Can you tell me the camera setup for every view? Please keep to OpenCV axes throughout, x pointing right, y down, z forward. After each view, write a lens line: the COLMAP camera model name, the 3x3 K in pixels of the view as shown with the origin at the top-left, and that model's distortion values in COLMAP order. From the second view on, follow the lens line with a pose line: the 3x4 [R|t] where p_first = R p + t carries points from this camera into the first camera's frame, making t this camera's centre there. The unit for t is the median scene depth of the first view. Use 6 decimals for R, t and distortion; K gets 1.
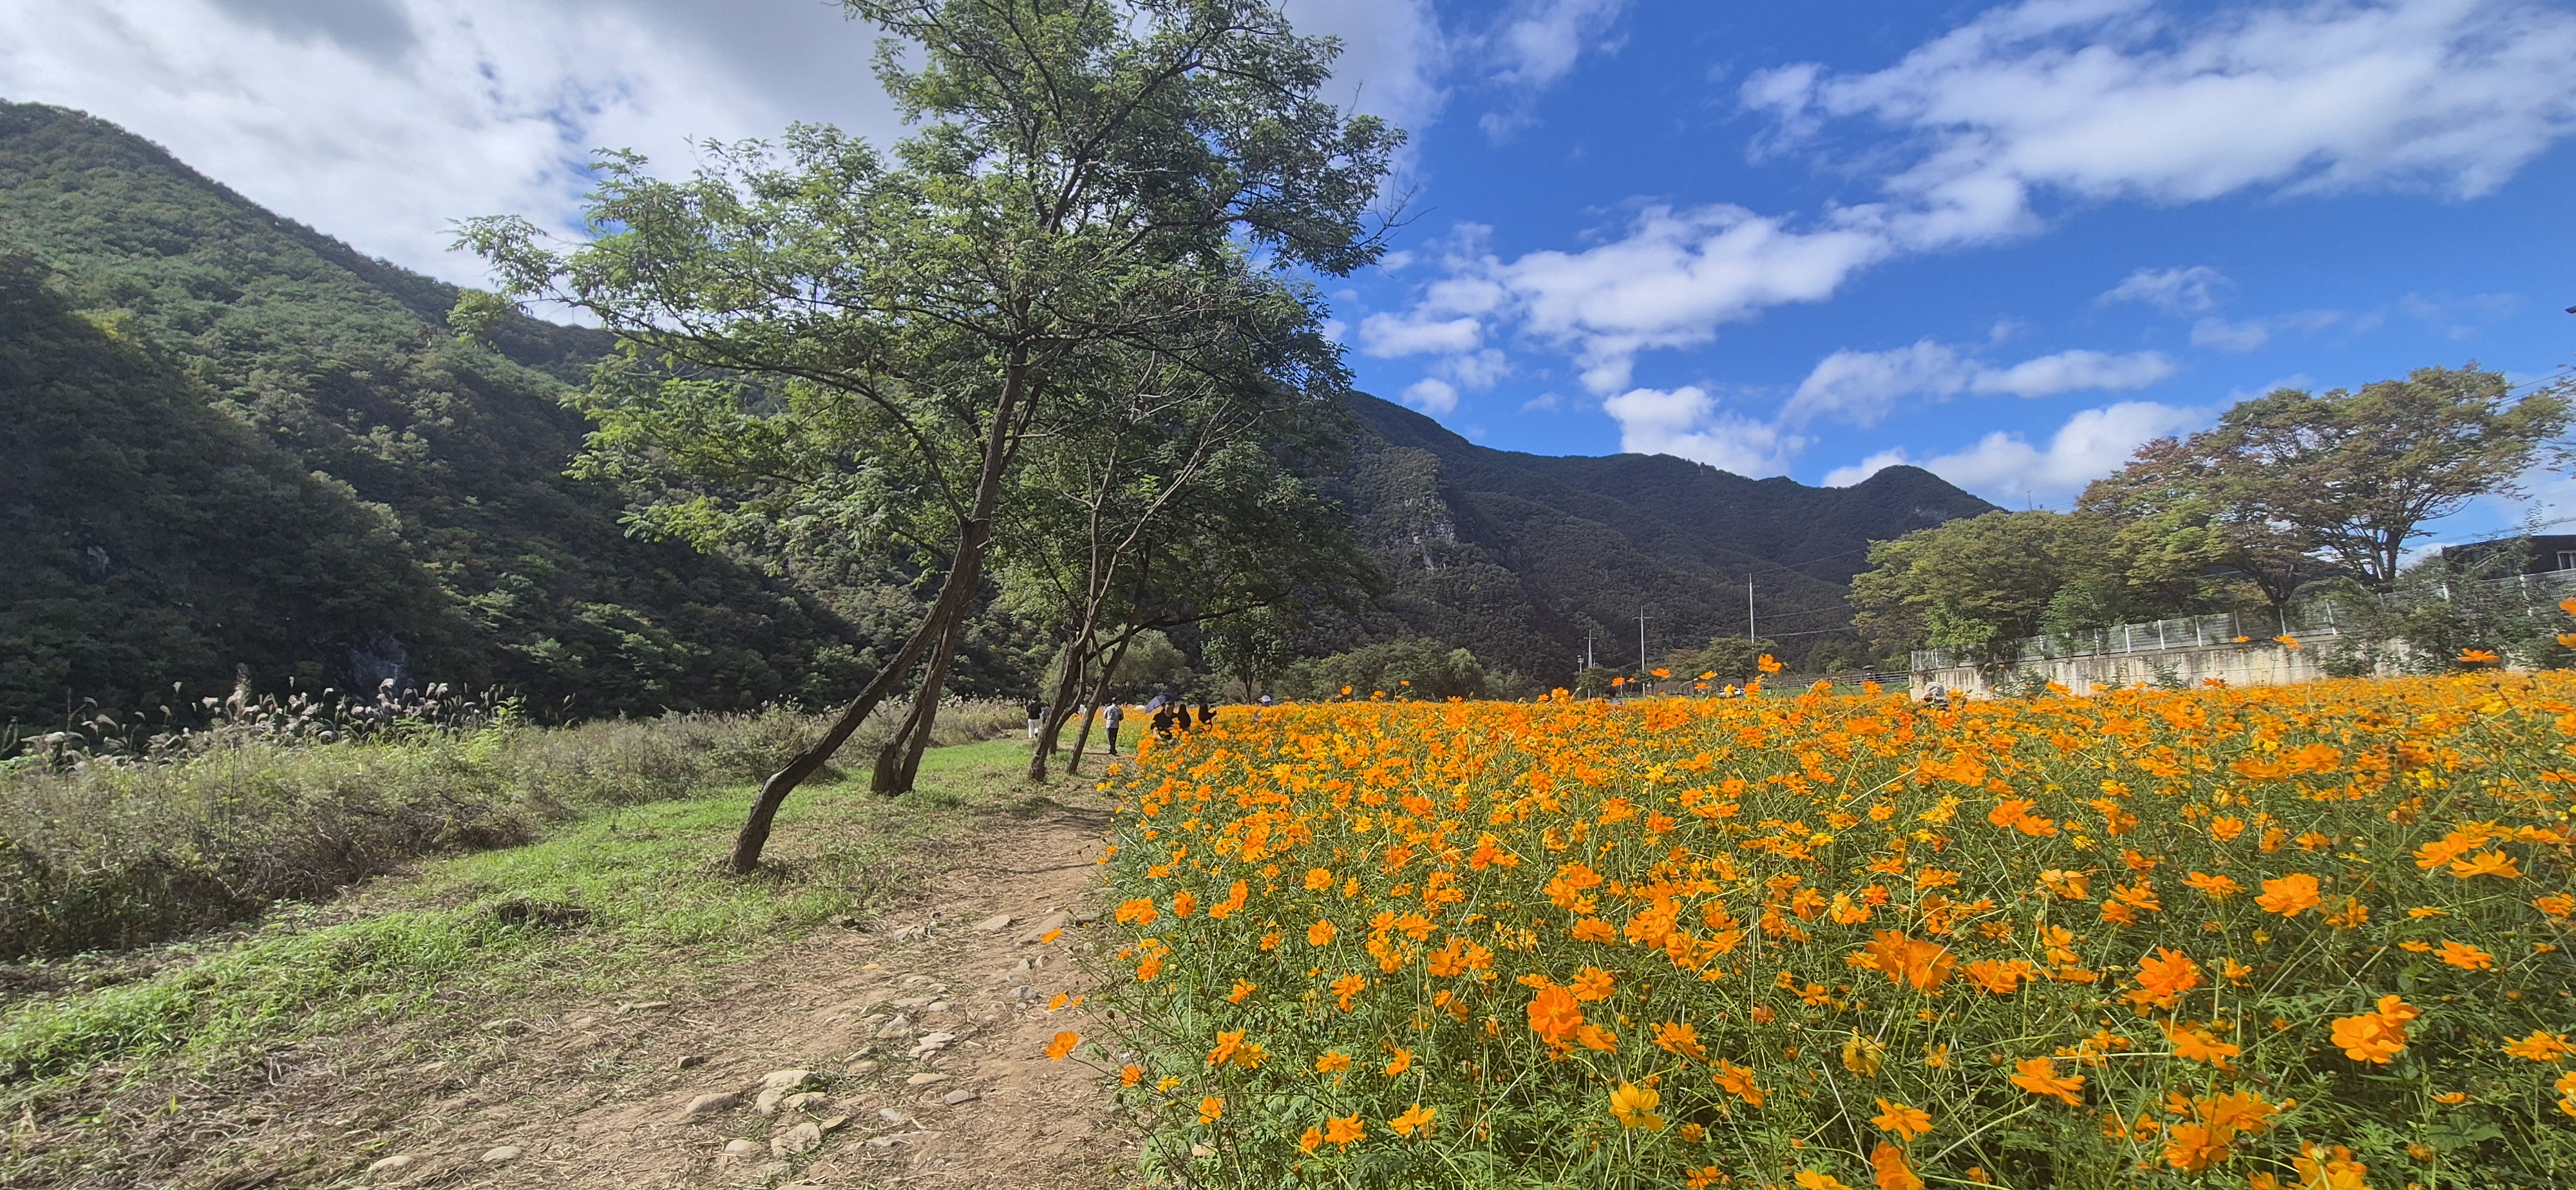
lens RADIAL K [[1055.8, 0, 1283.9], [0, 1055.8, 601.4], [0, 0, 1]] dist [0.001148, -0.000002]
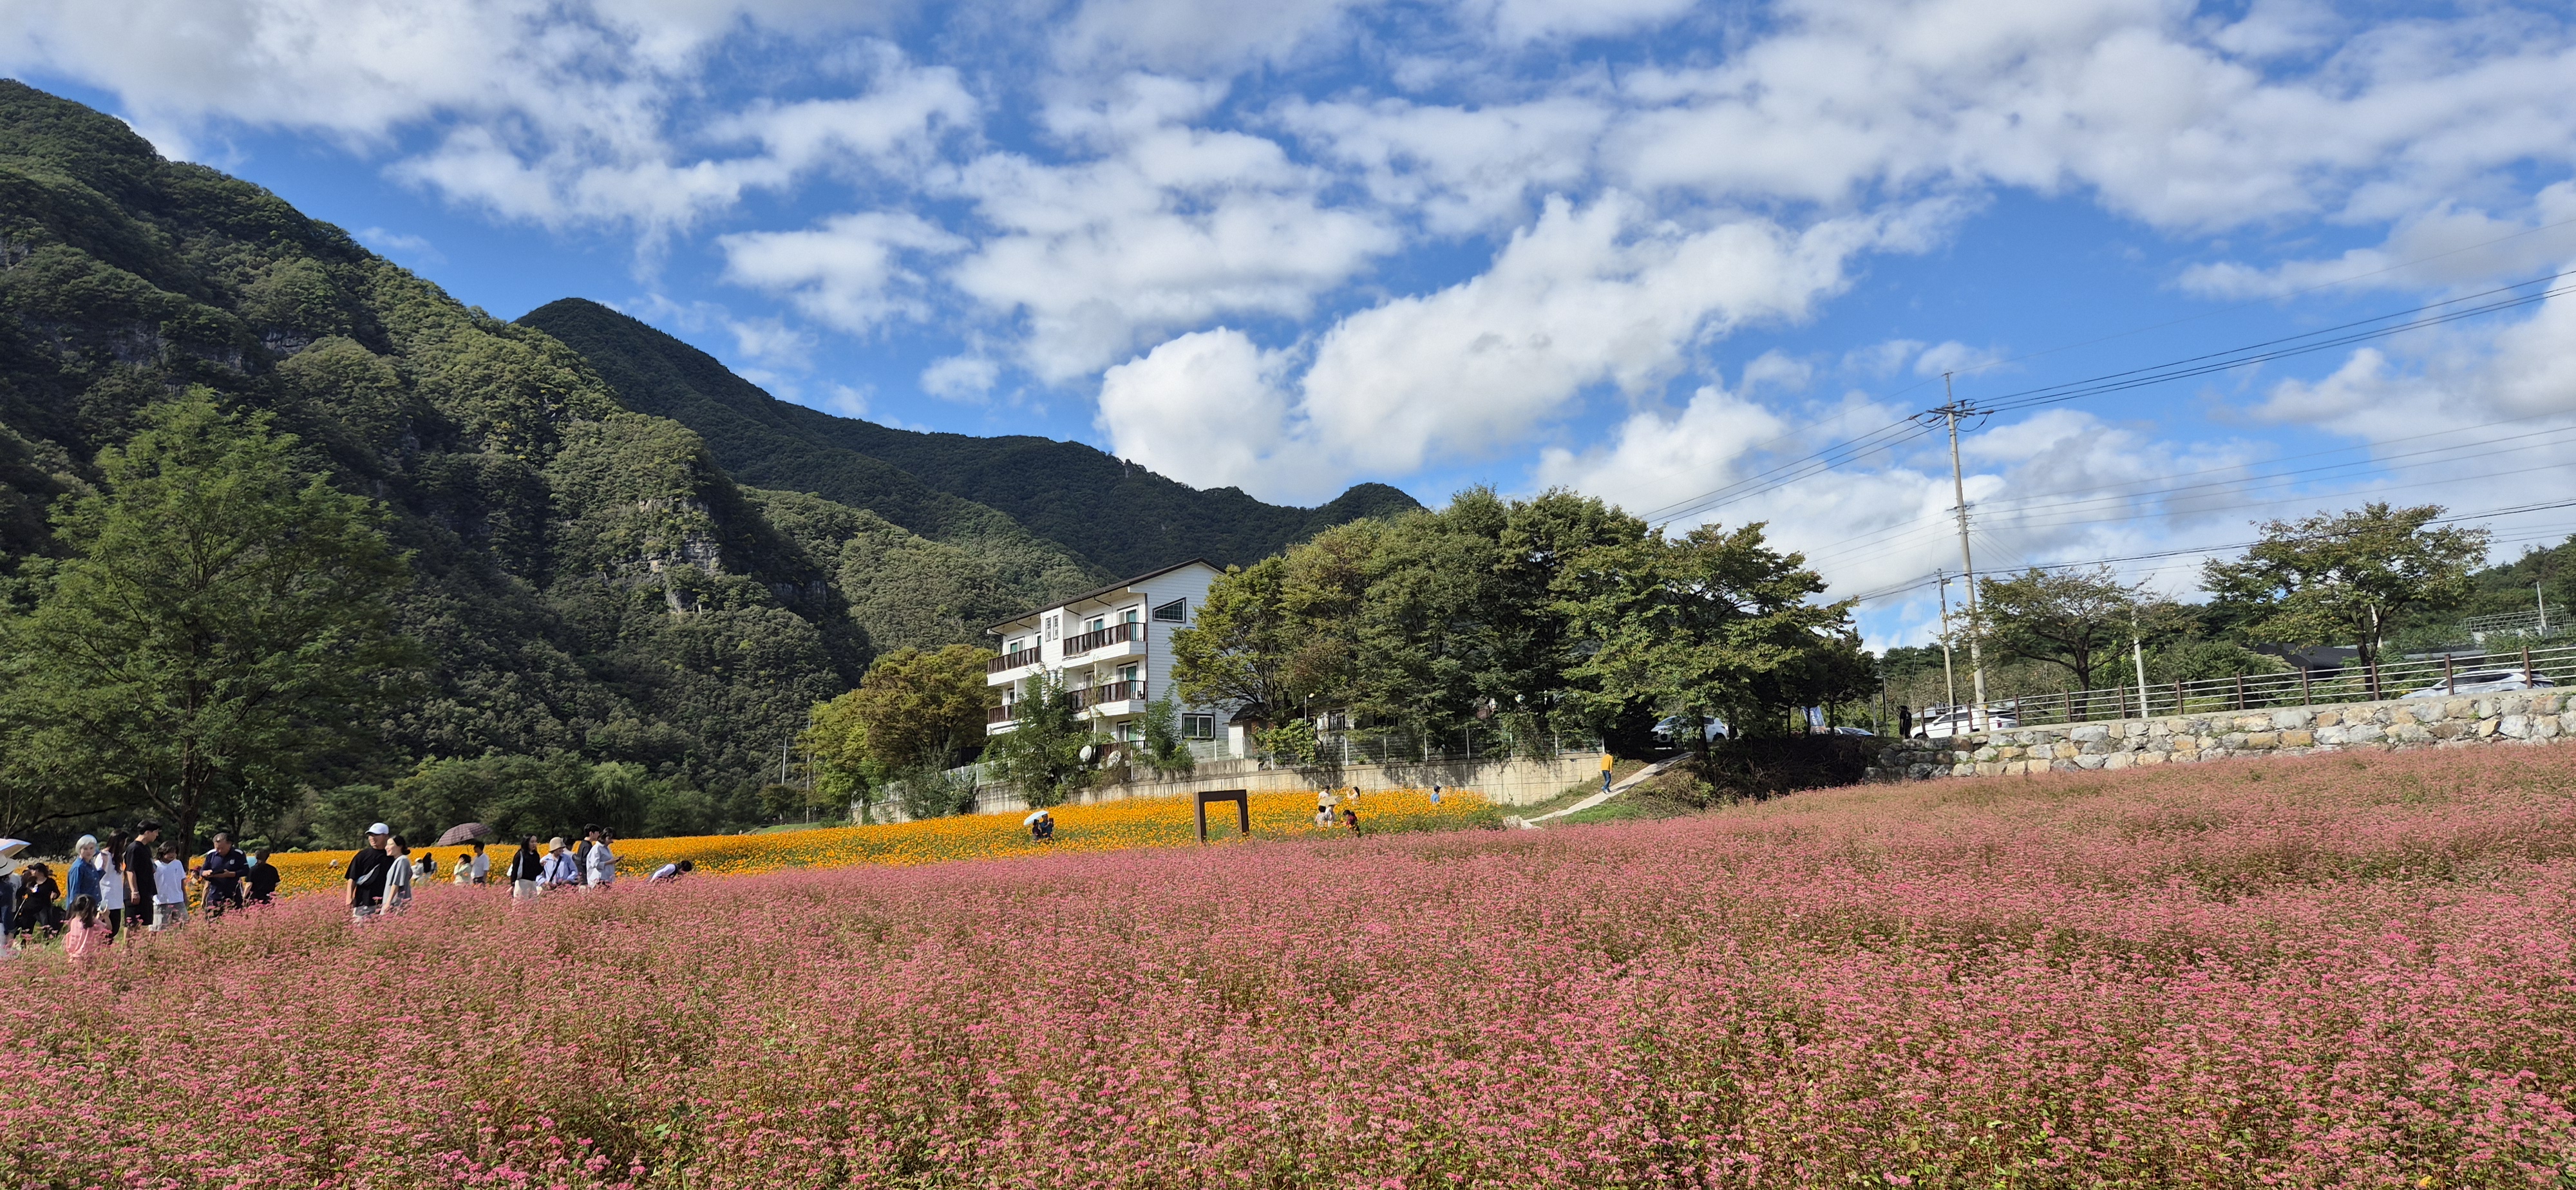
lens RADIAL K [[1727.4, 0, 1279.6], [0, 1727.4, 588.0], [0, 0, 1]] dist [0.064296, -0.058729]
pose [[0.902334, 0.036815, 0.429462, 0.042468], [-0.021301, 0.998937, -0.040877, -0.027636], [-0.430510, 0.027737, 0.902159, -0.240665]]
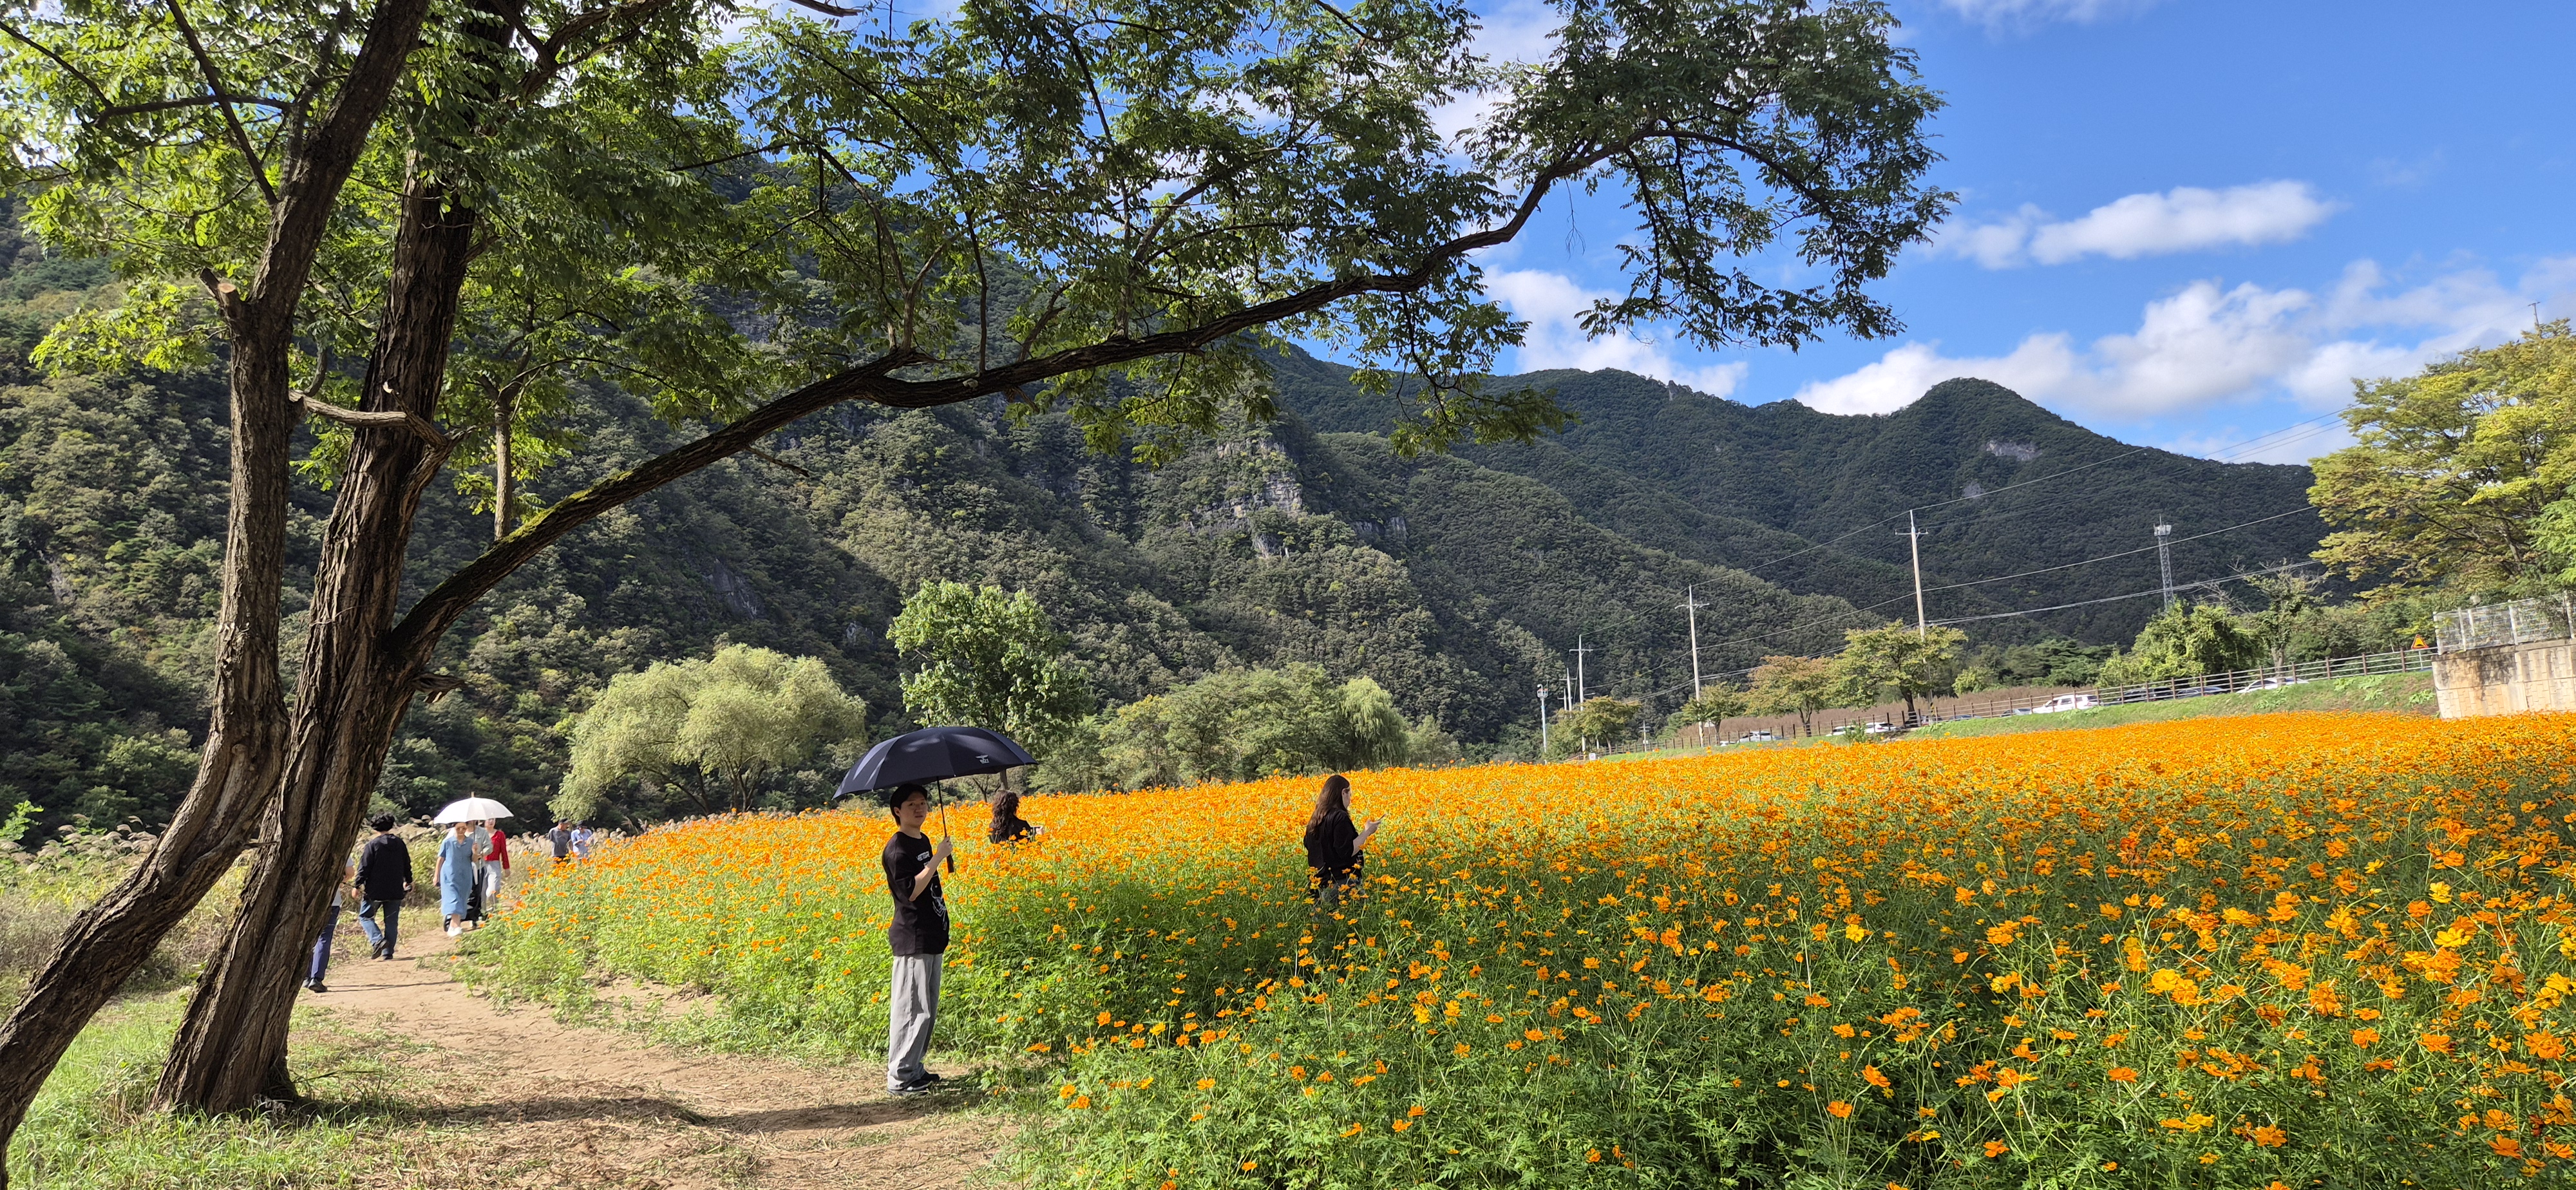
lens RADIAL K [[1704.9, 0, 1297.0], [0, 1704.9, 599.8], [0, 0, 1]] dist [0.092122, -0.094002]
pose [[0.985804, -0.035799, 0.164040, -0.010768], [0.037796, 0.999244, -0.009068, 0.007146], [-0.163592, 0.015139, 0.986412, 0.075393]]
